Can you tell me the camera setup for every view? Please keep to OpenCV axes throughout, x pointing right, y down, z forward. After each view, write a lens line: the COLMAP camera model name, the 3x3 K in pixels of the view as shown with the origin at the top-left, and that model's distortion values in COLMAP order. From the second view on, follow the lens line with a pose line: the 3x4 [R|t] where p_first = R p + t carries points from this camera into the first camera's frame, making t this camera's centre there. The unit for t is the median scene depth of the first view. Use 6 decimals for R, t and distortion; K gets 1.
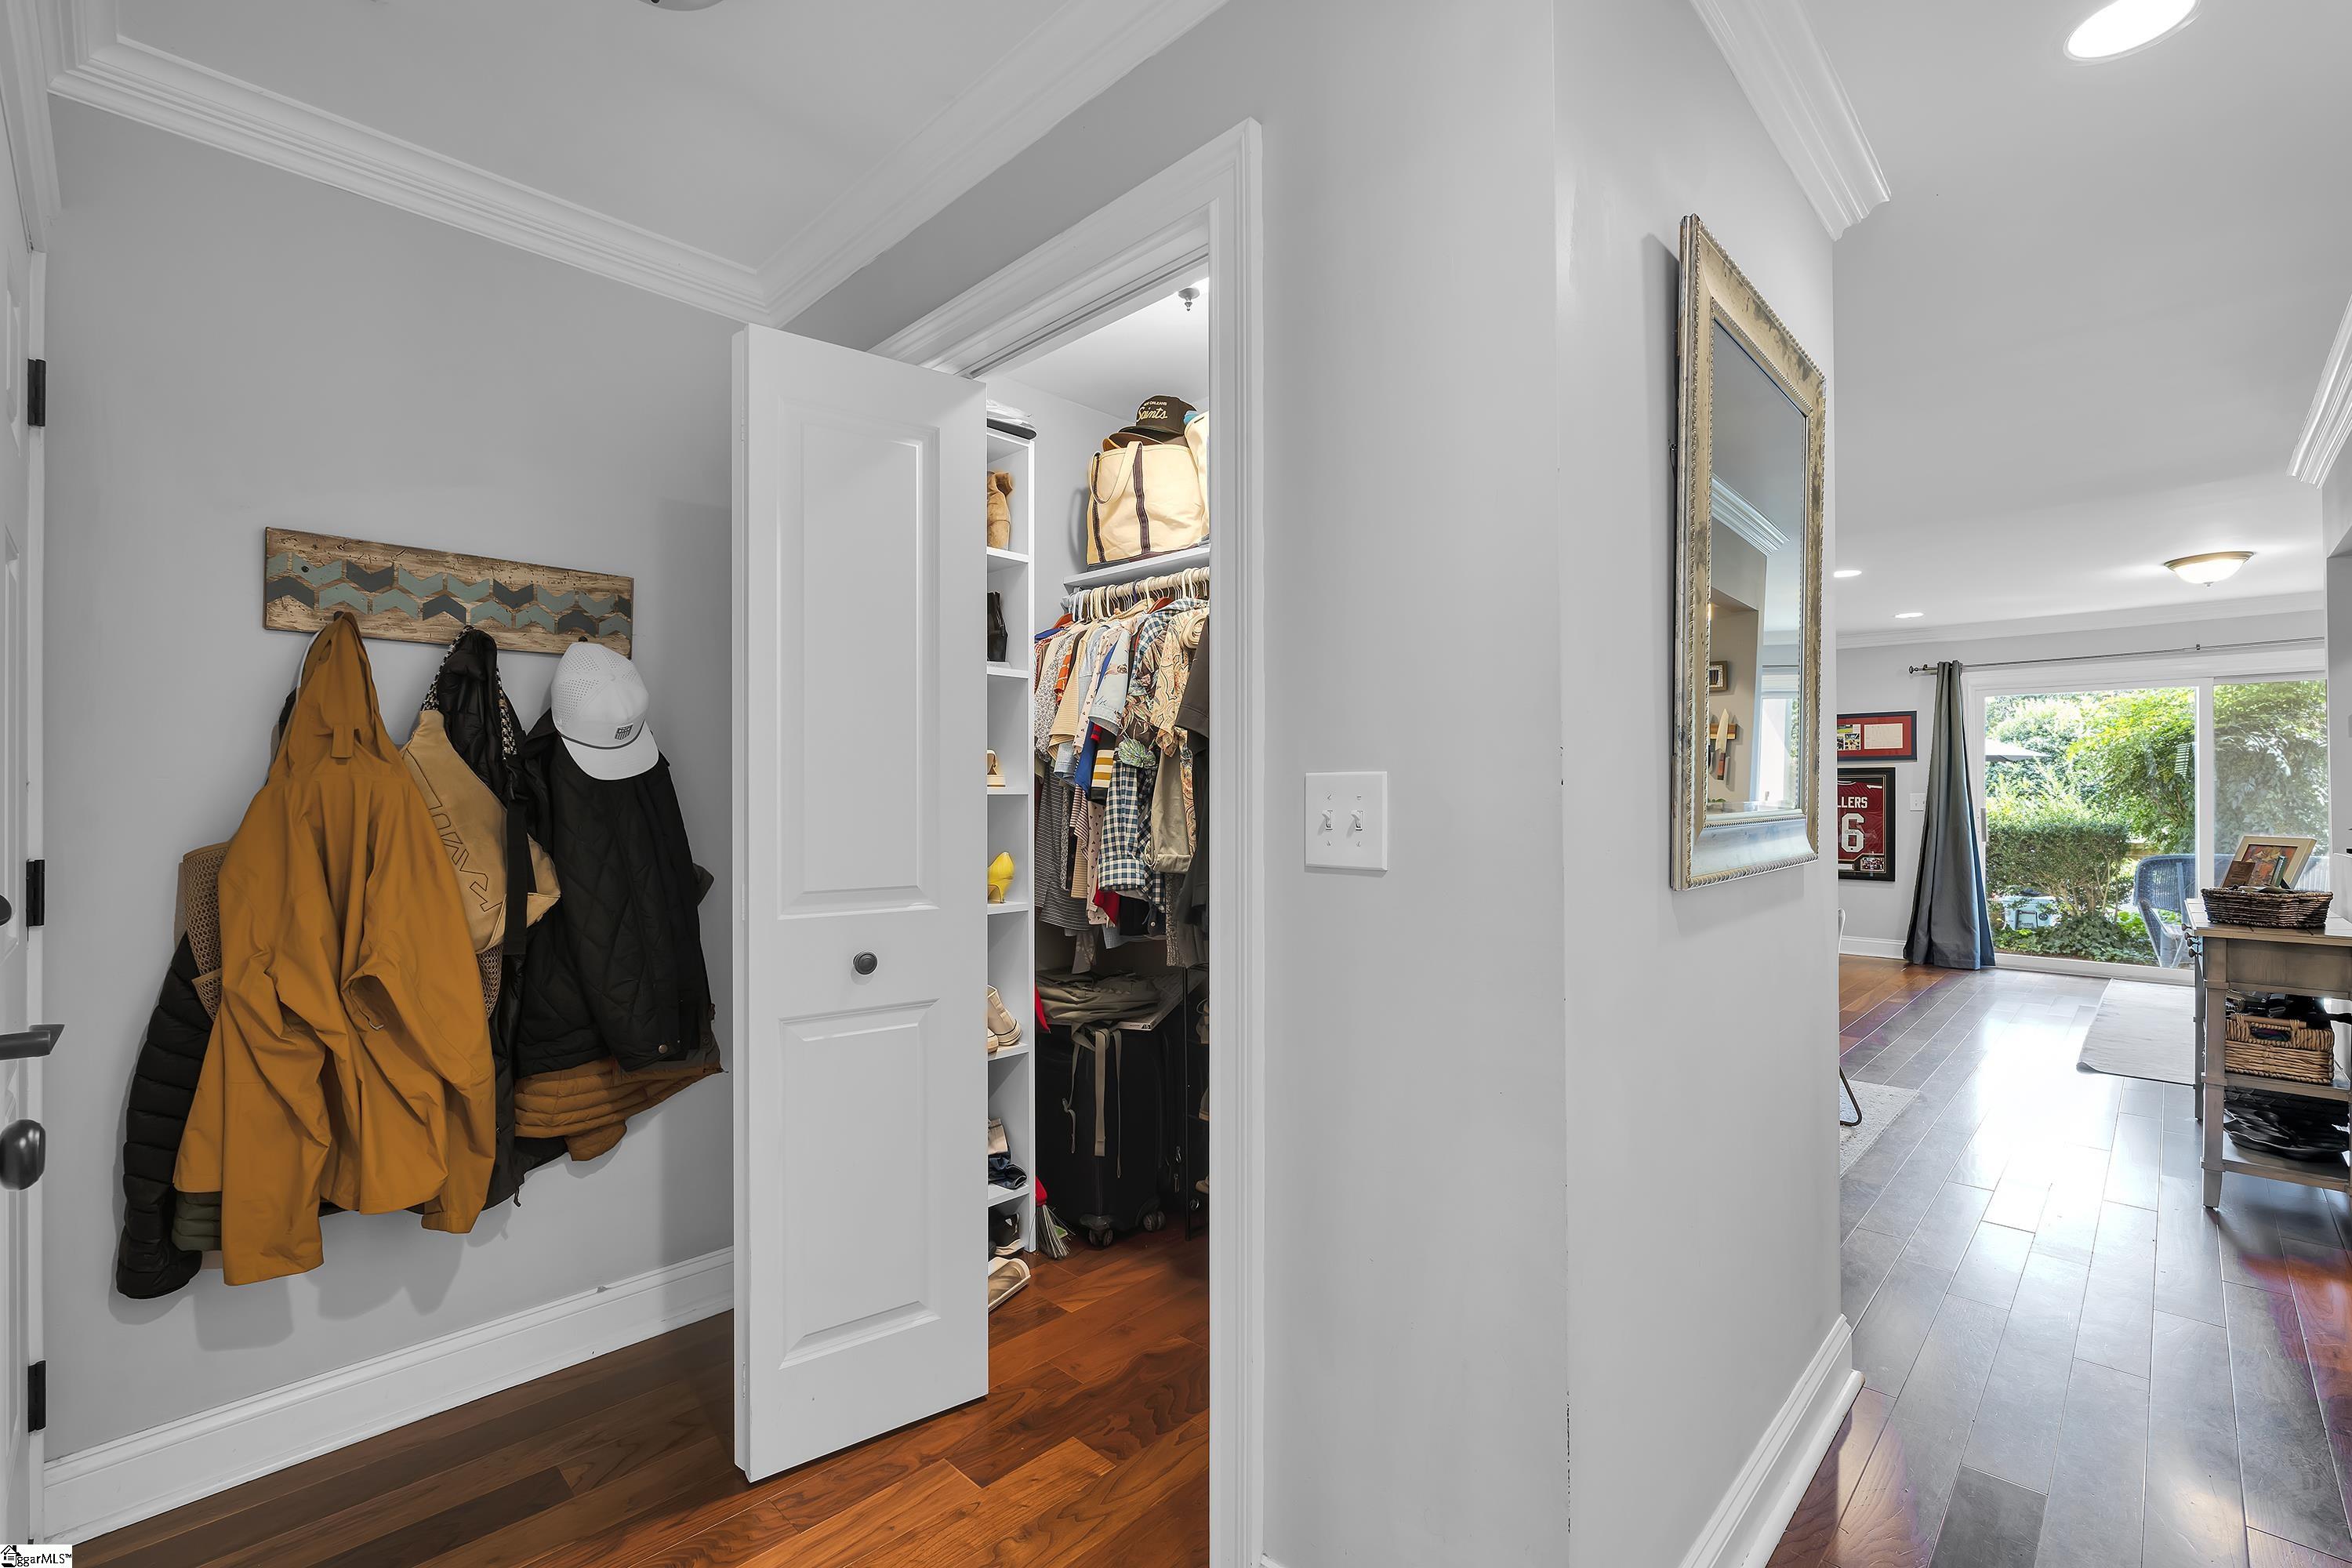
lens RADIAL K [[1020.0, 0, 1164.8], [0, 1020.0, 785.8], [0, 0, 1]] dist [-0.015189, -0.000314]
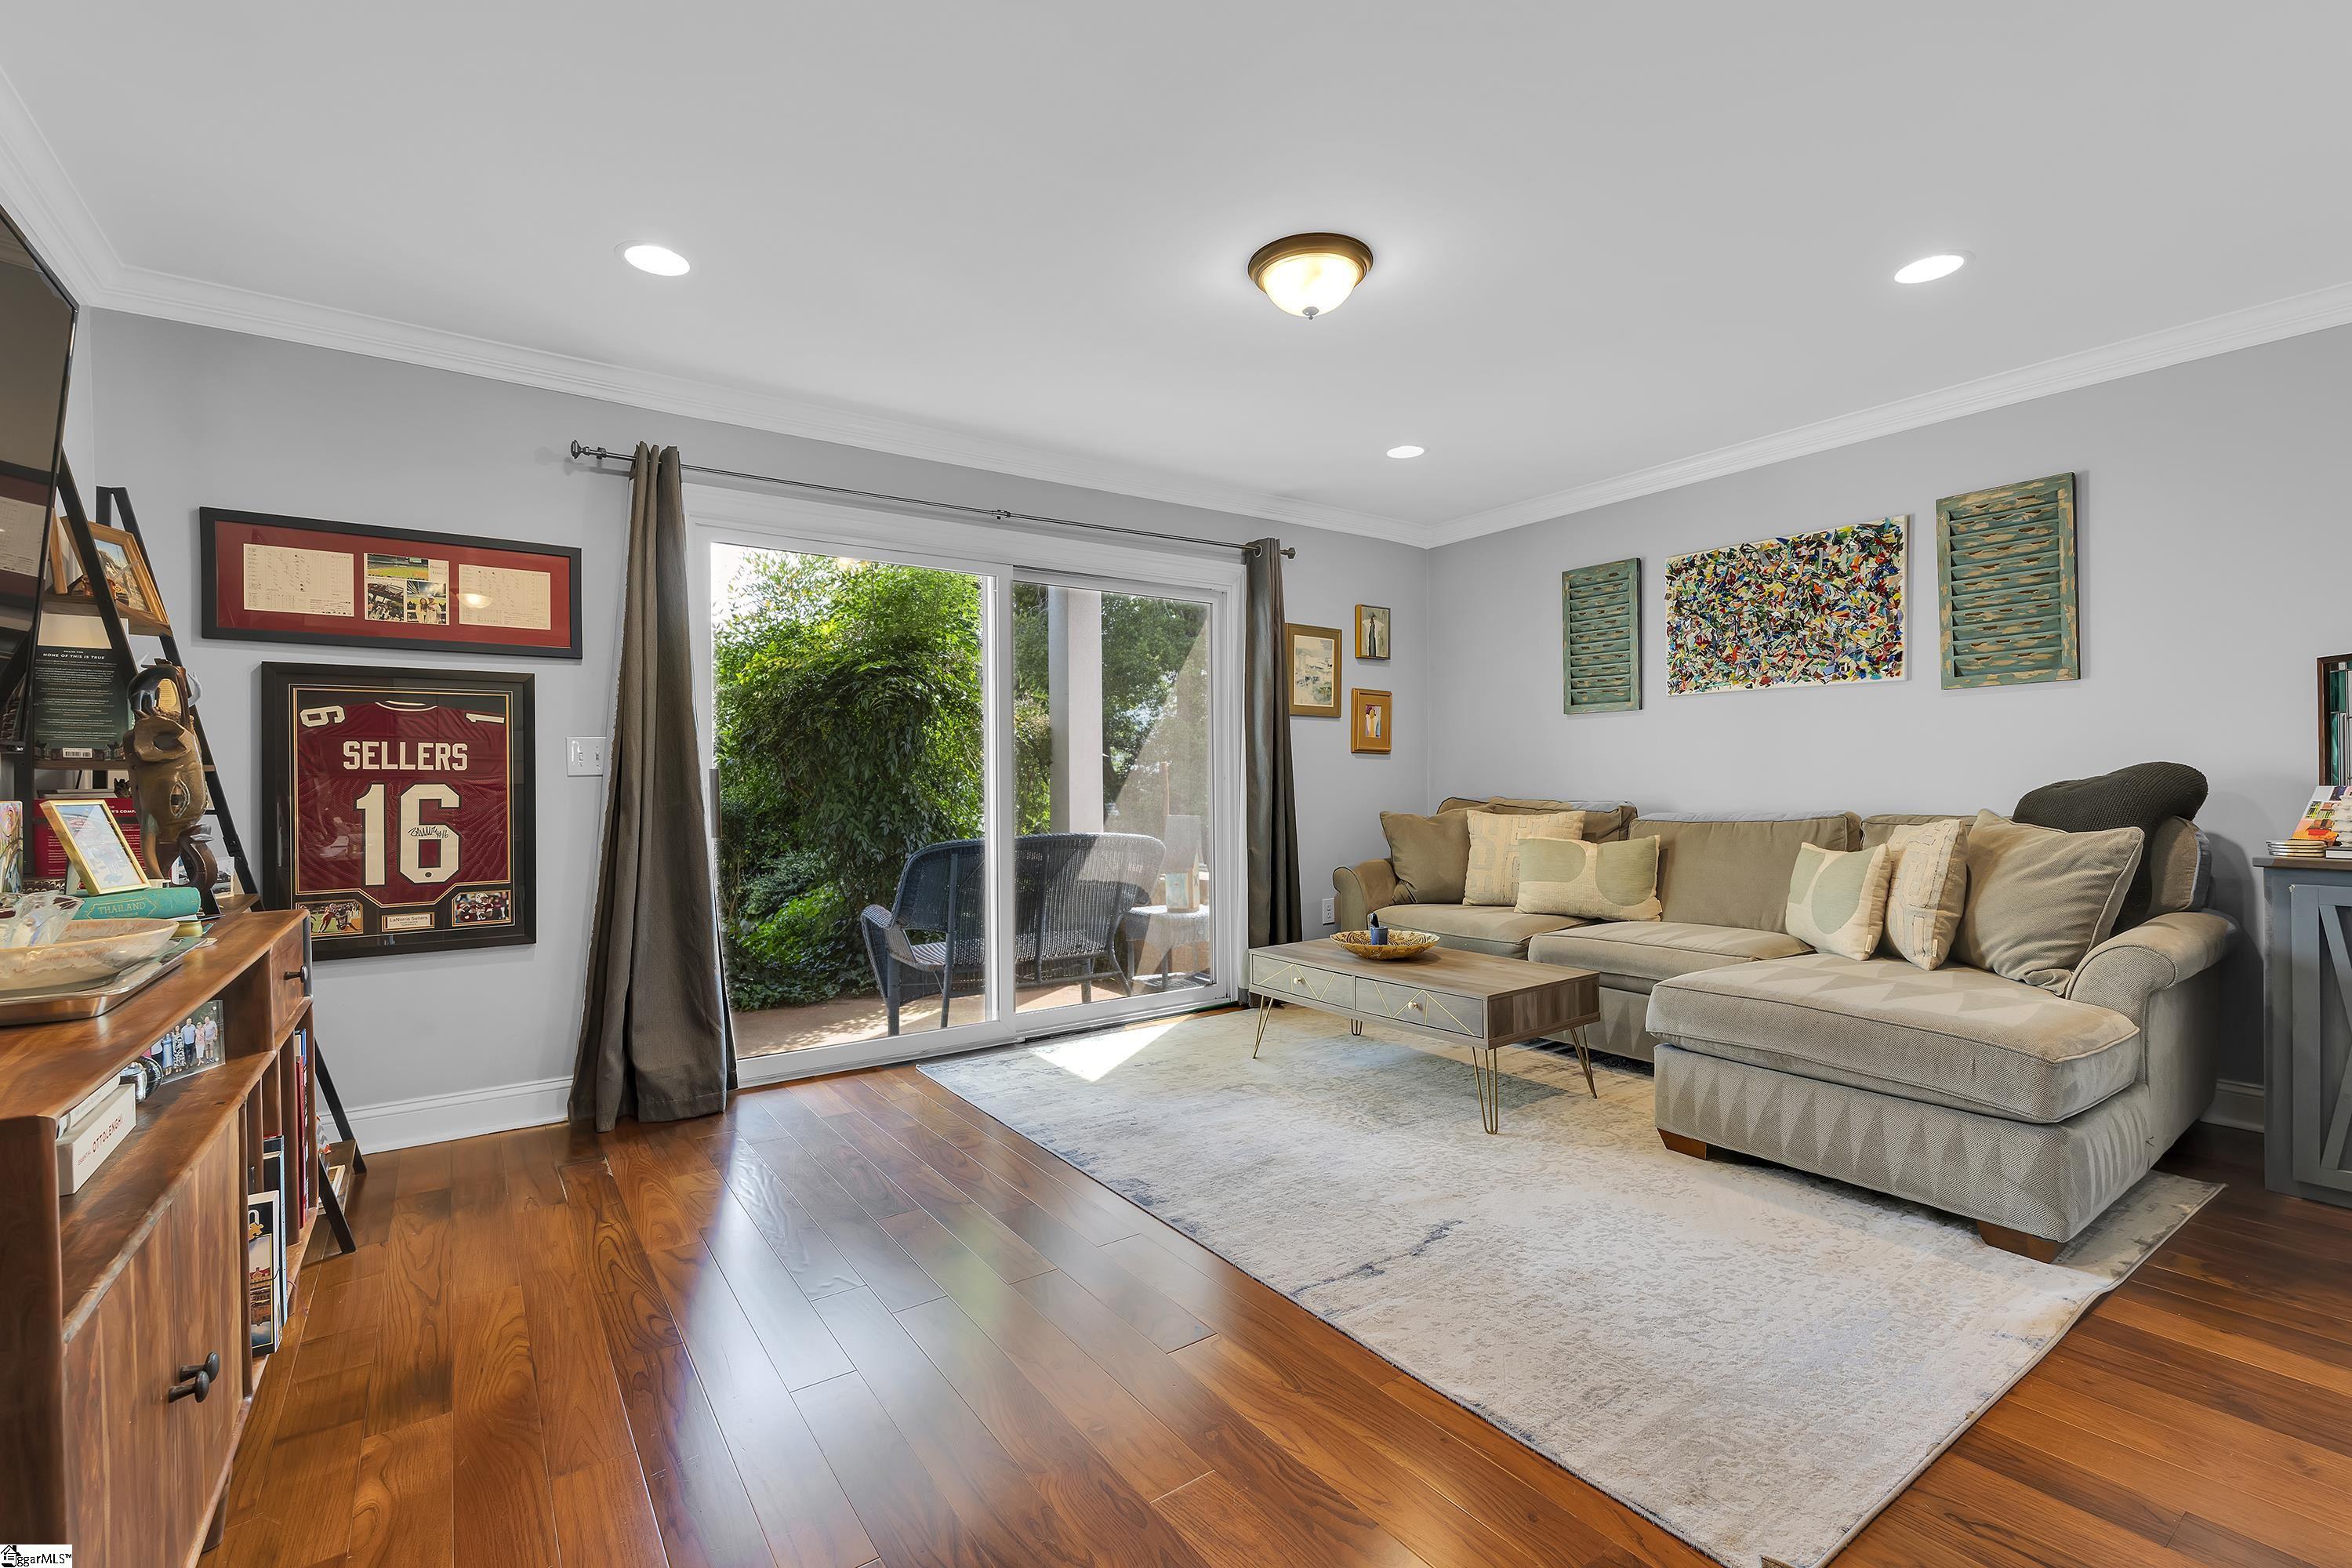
lens RADIAL K [[1028.3, 0, 1169.9], [0, 1028.3, 770.4], [0, 0, 1]] dist [0.004388, 0.000701]
pose [[0.173294, -0.000610, 0.984870, 0.340320], [0.003856, 0.999993, -0.000059, 0.023256], [-0.984863, 0.003808, 0.173295, 0.659386]]
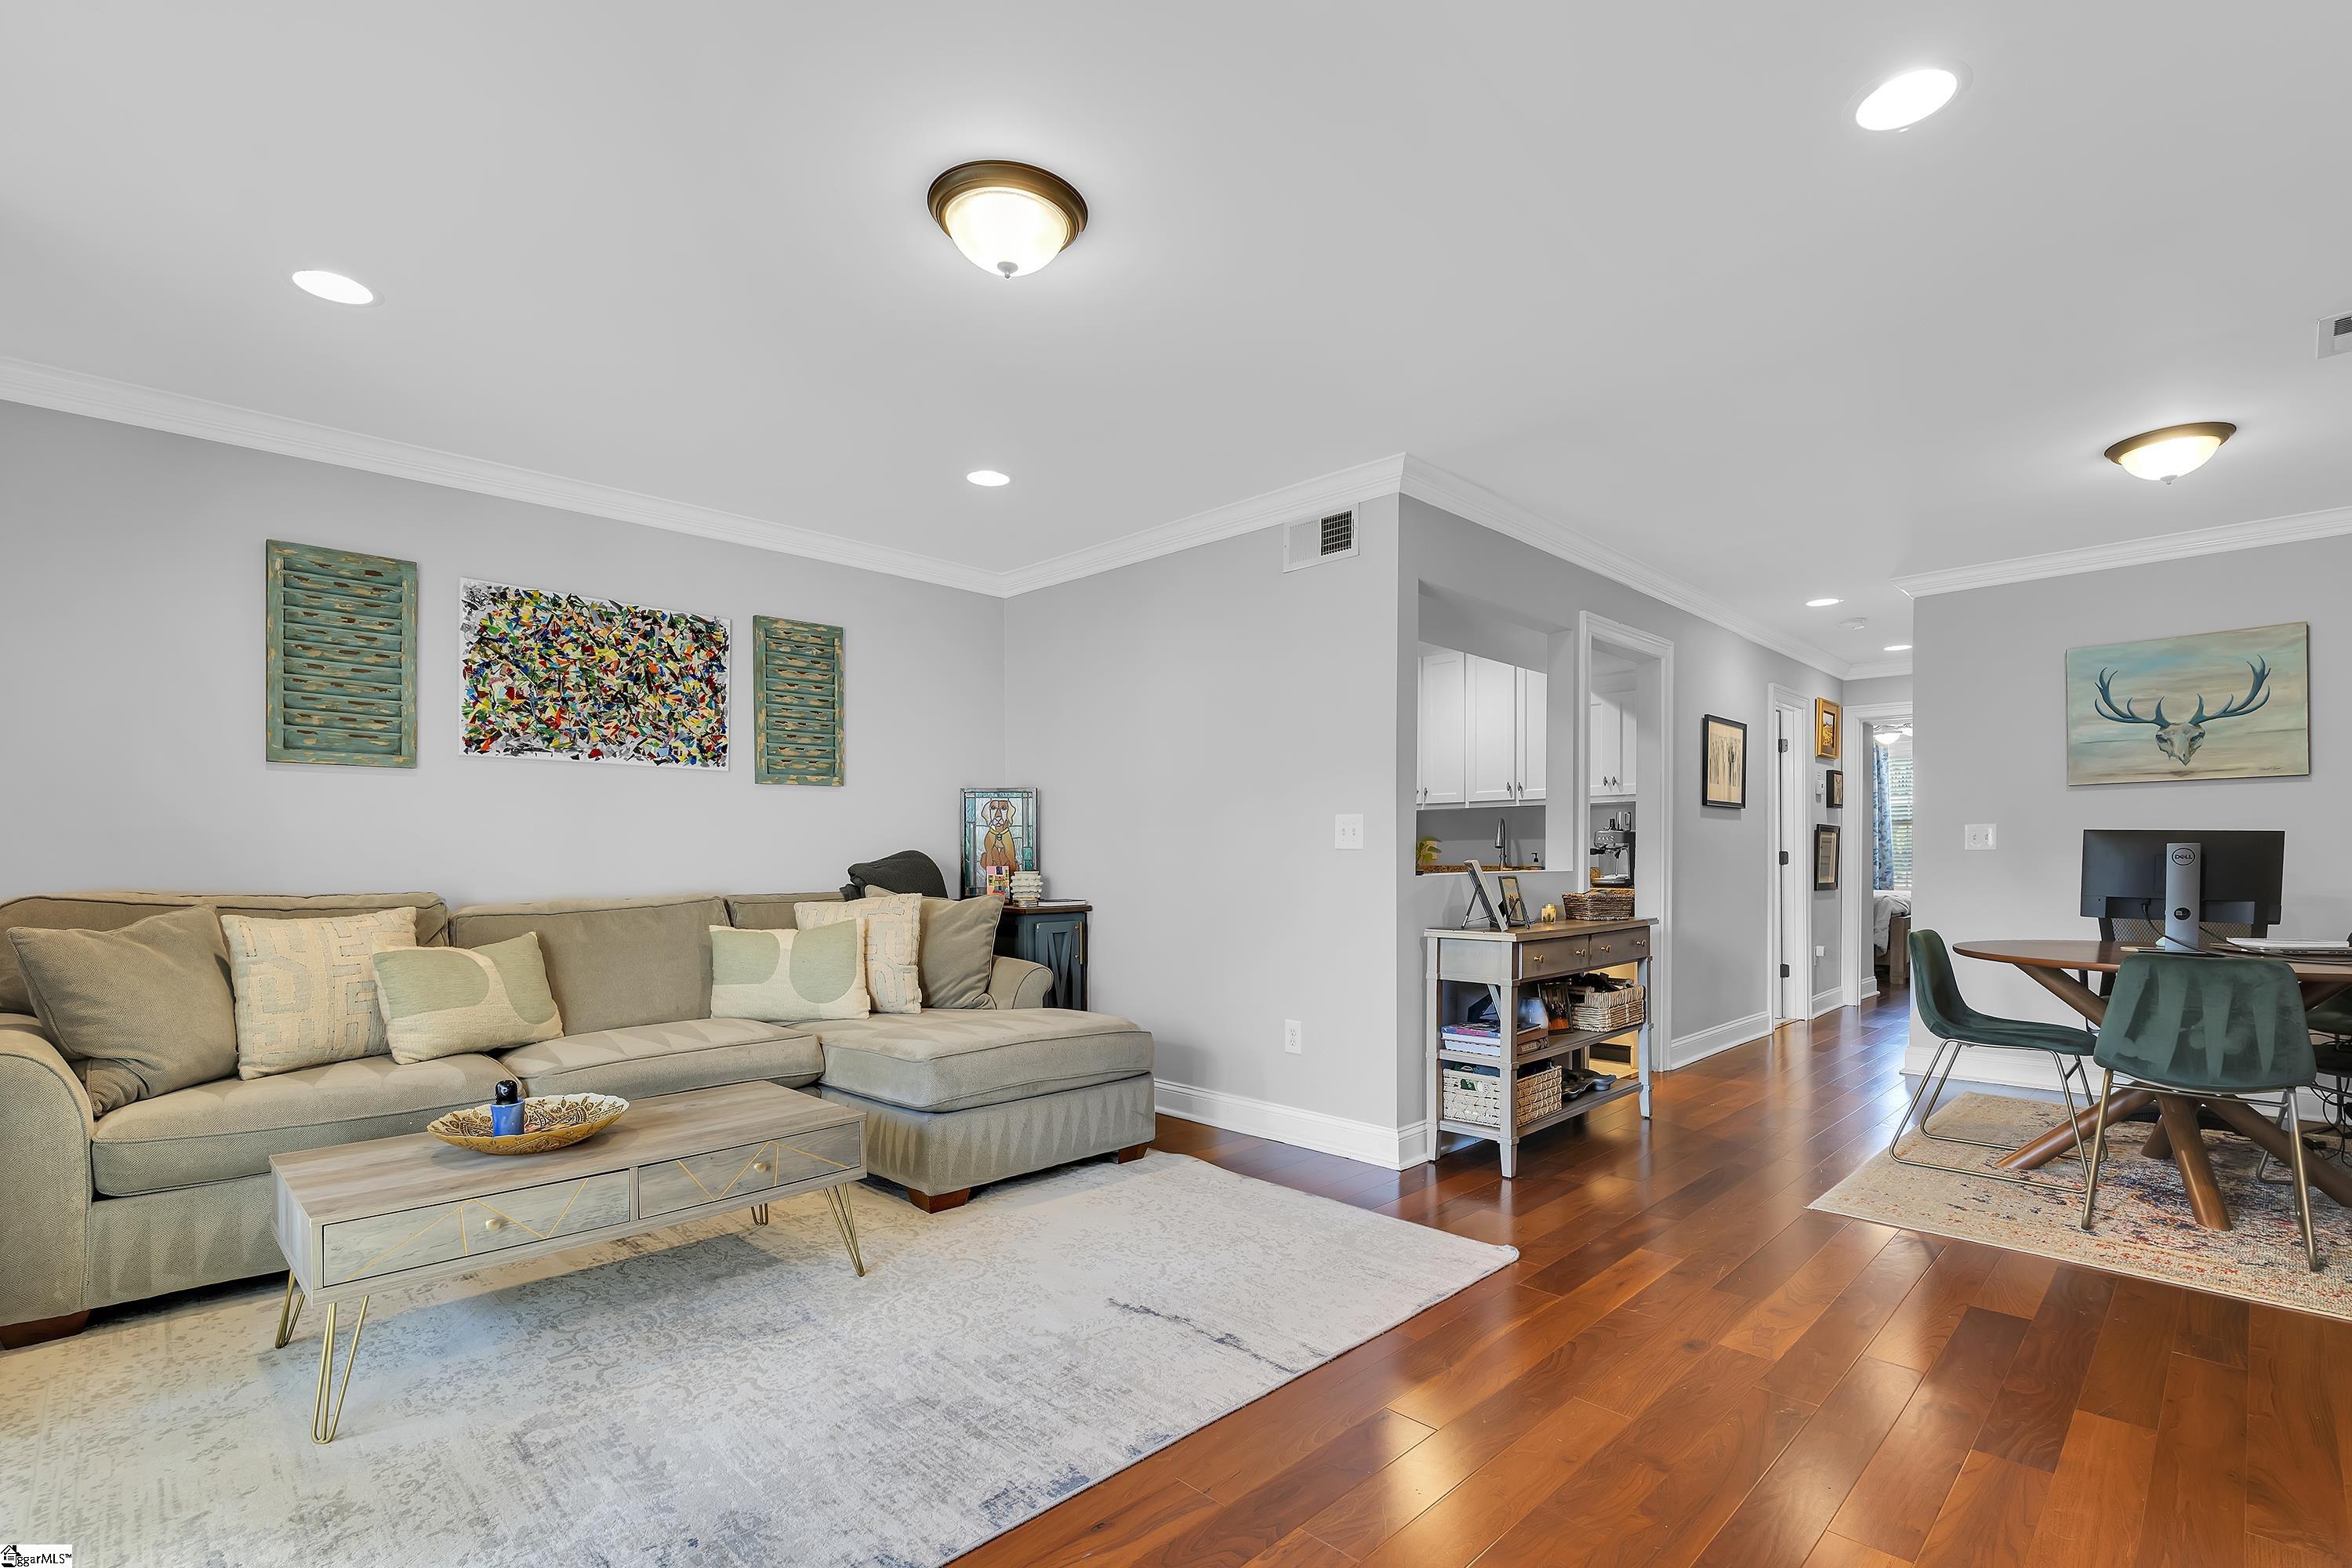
lens RADIAL K [[1105.4, 0, 1191.2], [0, 1105.4, 861.4], [0, 0, 1]] dist [-0.000333, 0.000020]
pose [[-0.999939, -0.007487, -0.008169, 0.608821], [-0.007497, 0.999971, 0.001104, 0.025459], [0.008161, 0.001165, -0.999966, 0.932507]]
